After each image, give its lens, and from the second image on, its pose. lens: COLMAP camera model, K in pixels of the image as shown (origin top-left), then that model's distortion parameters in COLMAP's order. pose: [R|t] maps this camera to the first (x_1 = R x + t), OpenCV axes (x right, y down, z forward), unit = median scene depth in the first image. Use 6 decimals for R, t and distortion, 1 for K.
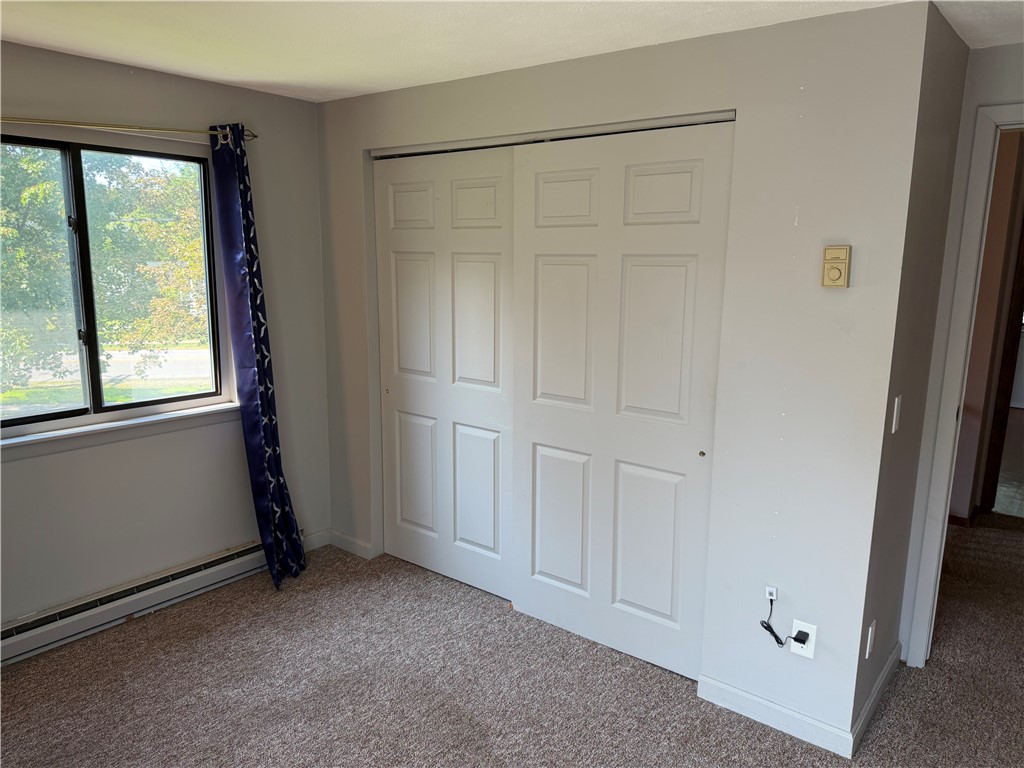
lens RADIAL K [[706.4, 0, 512.0], [0, 706.4, 384.0], [0, 0, 1]] dist [0.000149, -0.000055]
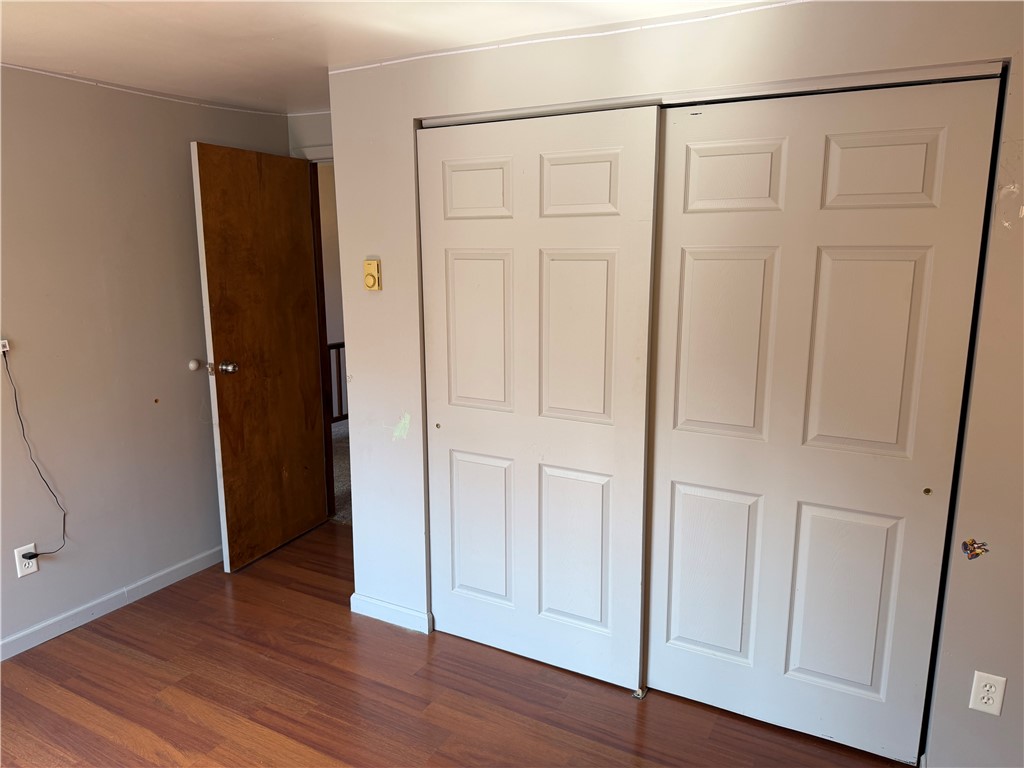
lens RADIAL K [[726.9, 0, 512.0], [0, 726.9, 384.0], [0, 0, 1]] dist [-0.004401, -0.001152]
pose [[0.984904, -0.039855, 0.168451, -0.147287], [0.039441, 0.999205, 0.005804, -0.021027], [-0.168549, 0.000928, 0.985693, 0.111729]]
